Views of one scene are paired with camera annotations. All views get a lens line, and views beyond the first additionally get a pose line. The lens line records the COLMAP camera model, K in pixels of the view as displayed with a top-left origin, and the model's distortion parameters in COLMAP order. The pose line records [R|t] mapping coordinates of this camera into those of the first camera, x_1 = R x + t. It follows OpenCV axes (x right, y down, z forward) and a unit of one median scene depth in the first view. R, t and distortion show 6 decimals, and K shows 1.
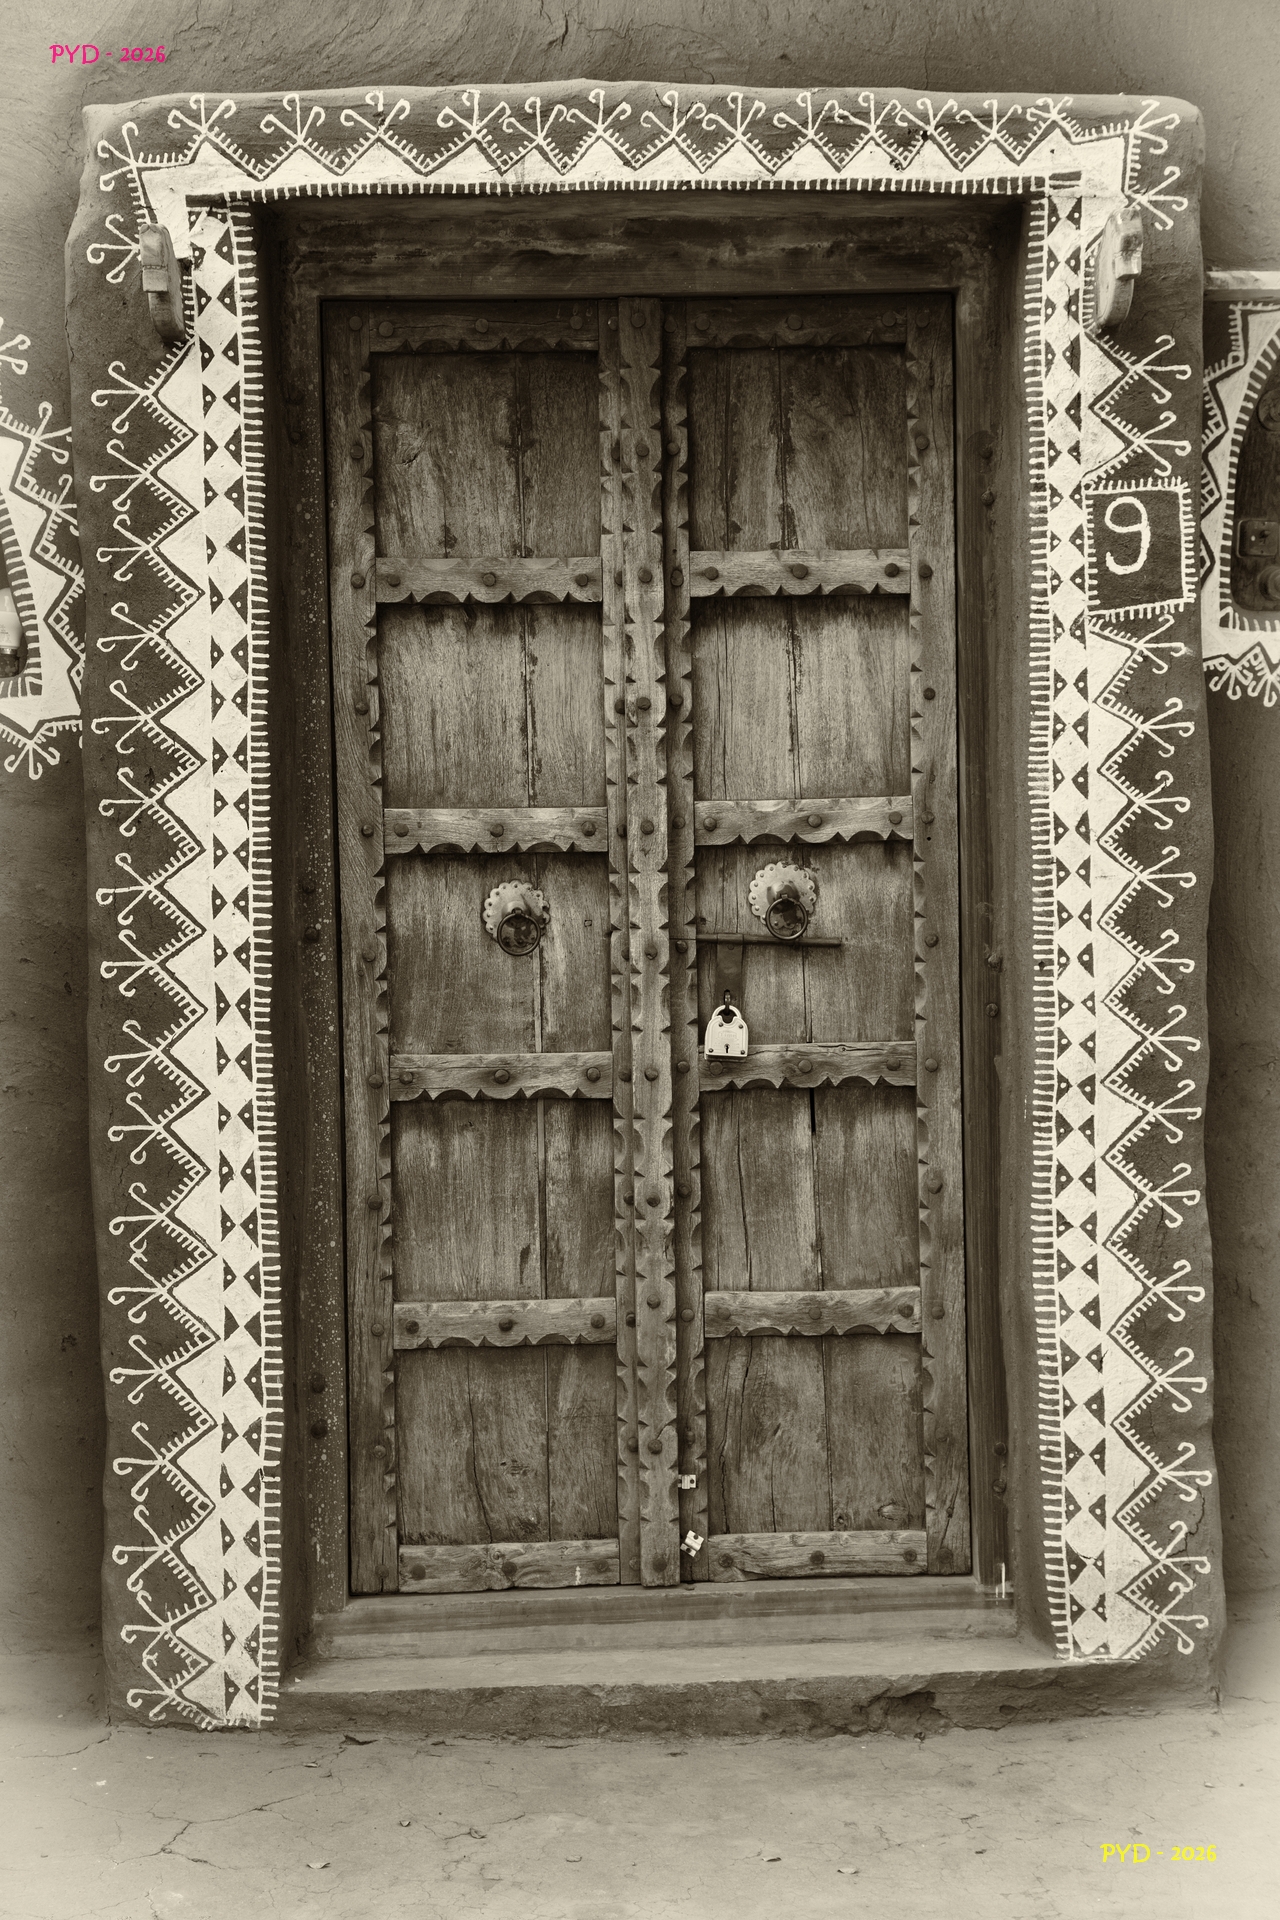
lens RADIAL K [[3050.5, 0, 651.1], [0, 3050.5, 969.4], [0, 0, 1]] dist [0.209243, 0.000000]
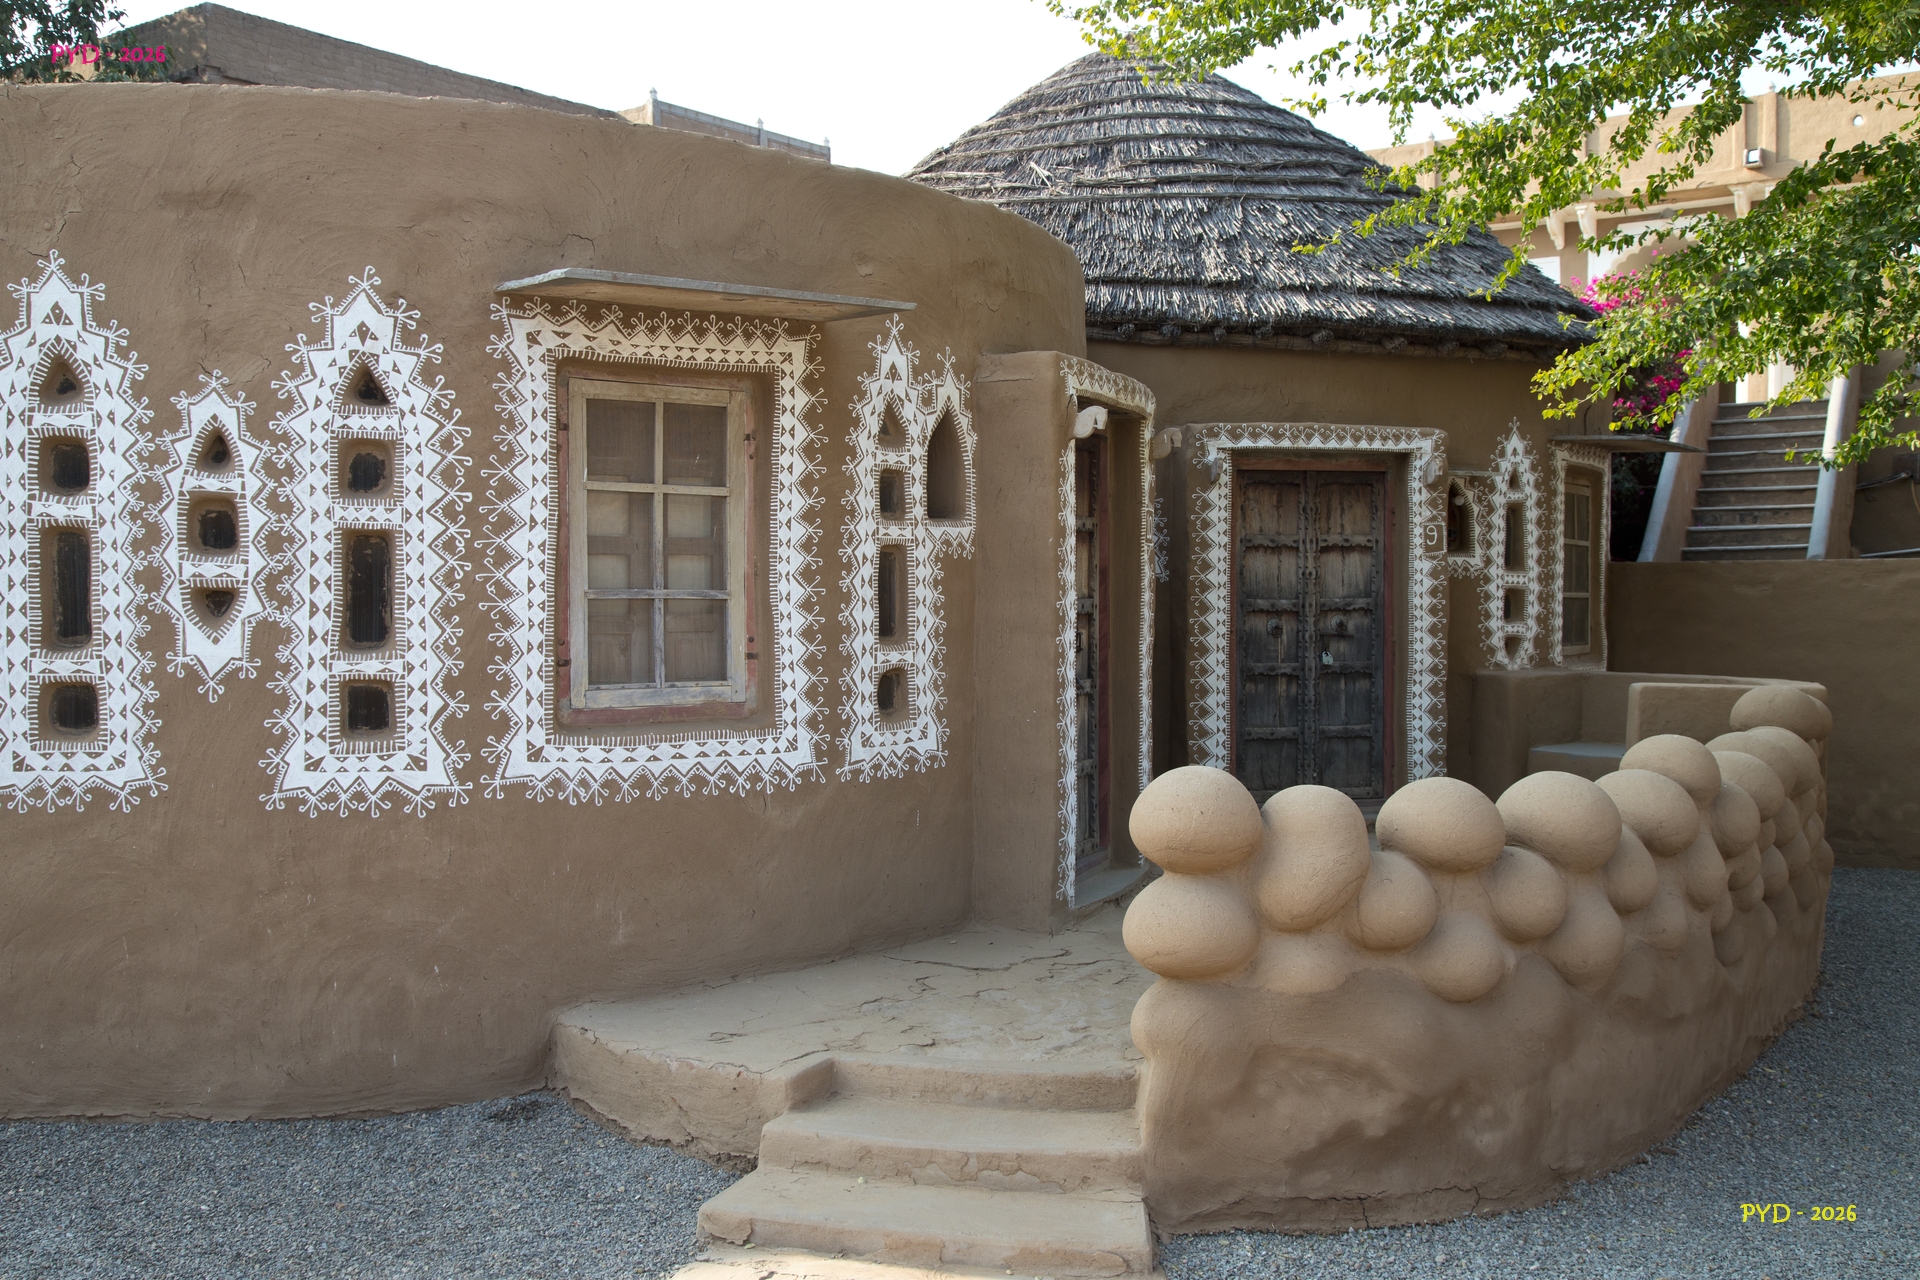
lens RADIAL K [[1713.8, 0, 967.0], [0, 1713.8, 634.8], [0, 0, 1]] dist [-0.064860, -0.003930]
pose [[0.988333, 0.013709, 0.151693, -0.773207], [-0.010934, 0.999758, -0.019108, 0.038120], [-0.151918, 0.017226, 0.988243, -1.095900]]
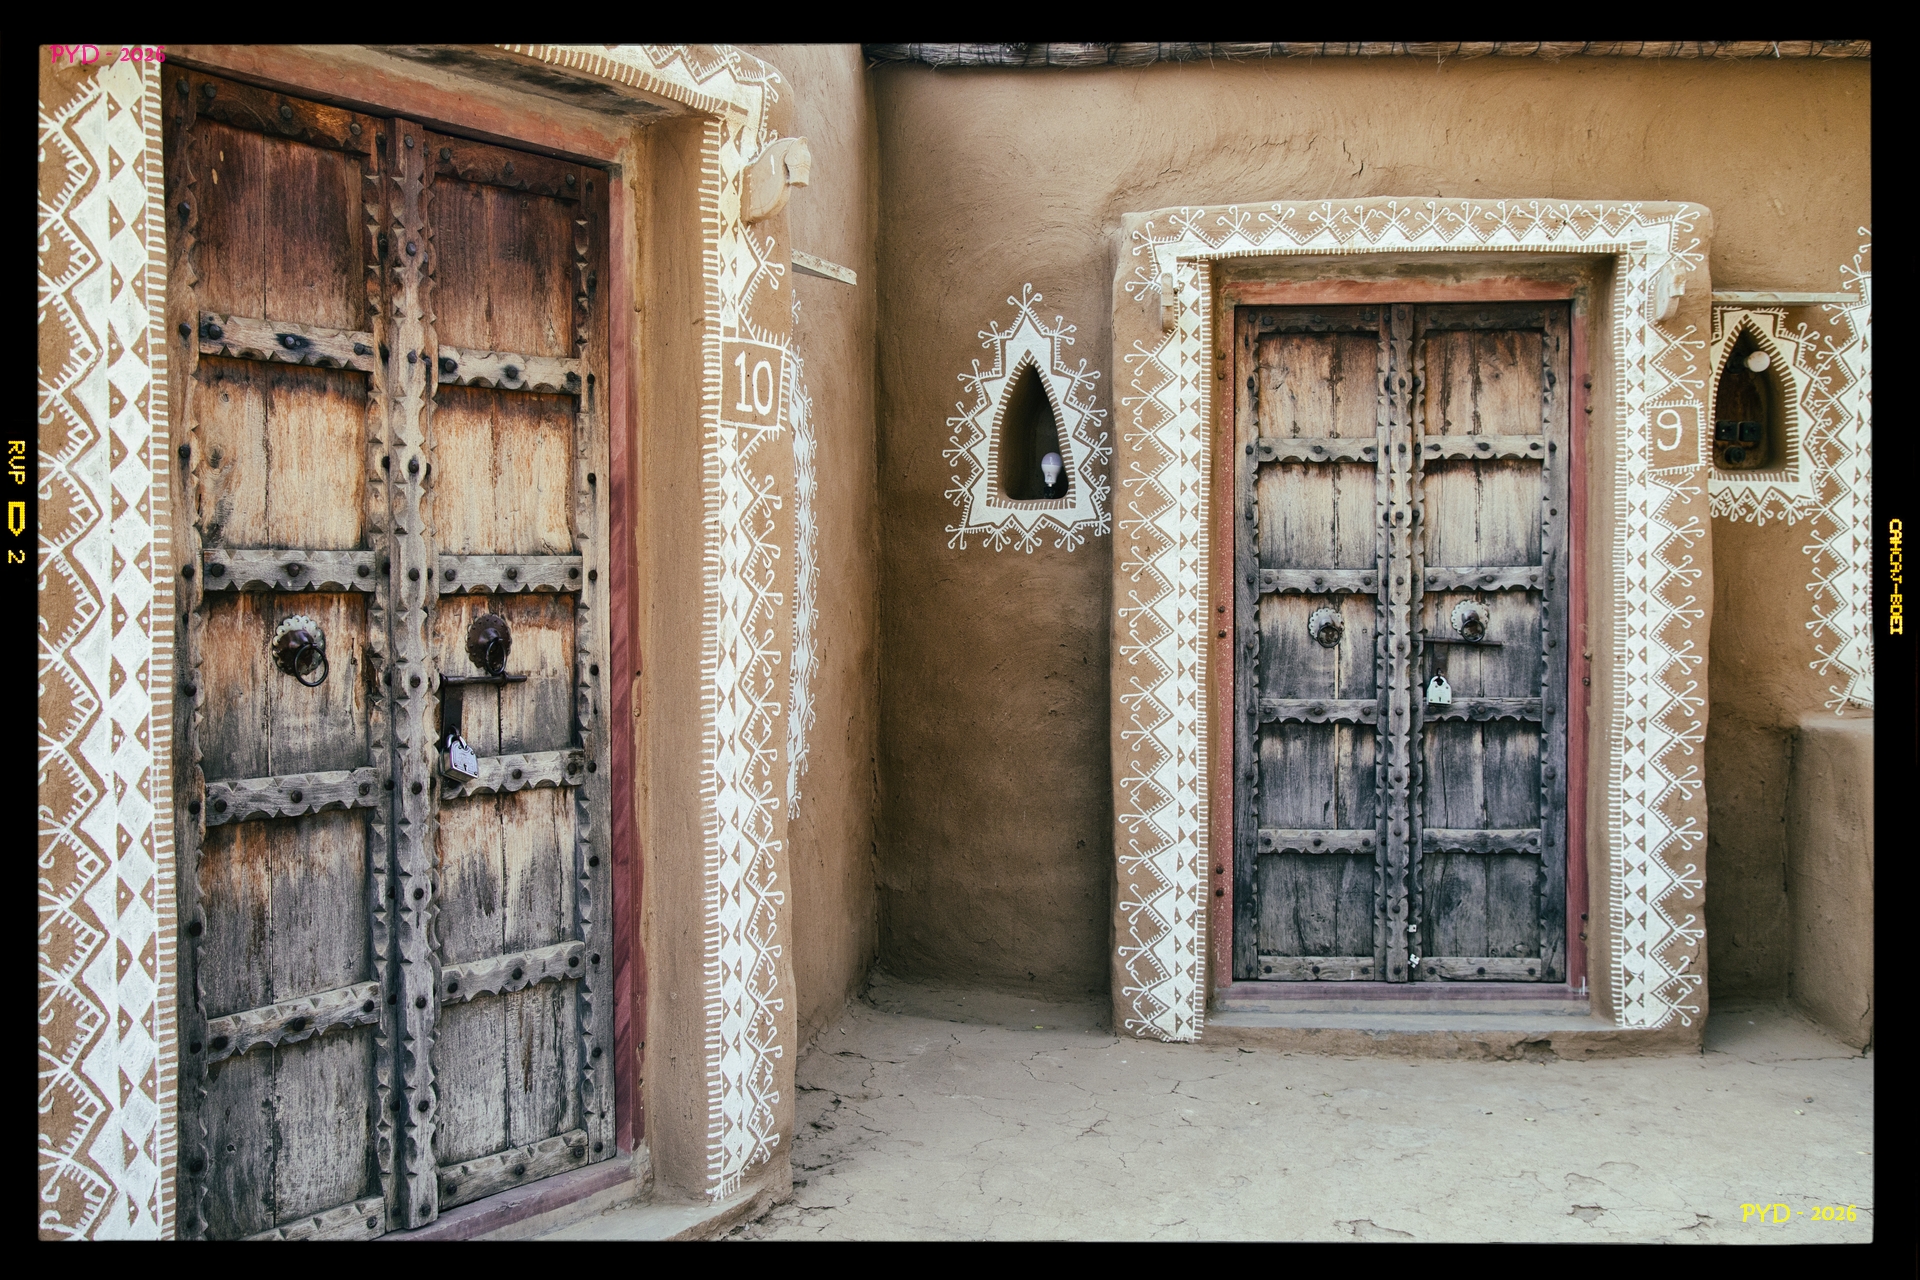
lens RADIAL K [[1858.6, 0, 952.9], [0, 1858.6, 647.4], [0, 0, 1]] dist [0.002906, 0.000000]
pose [[0.993101, 0.019314, -0.115663, -0.144031], [-0.020359, 0.999762, -0.007861, 0.009411], [0.115483, 0.010161, 0.993257, -0.174489]]
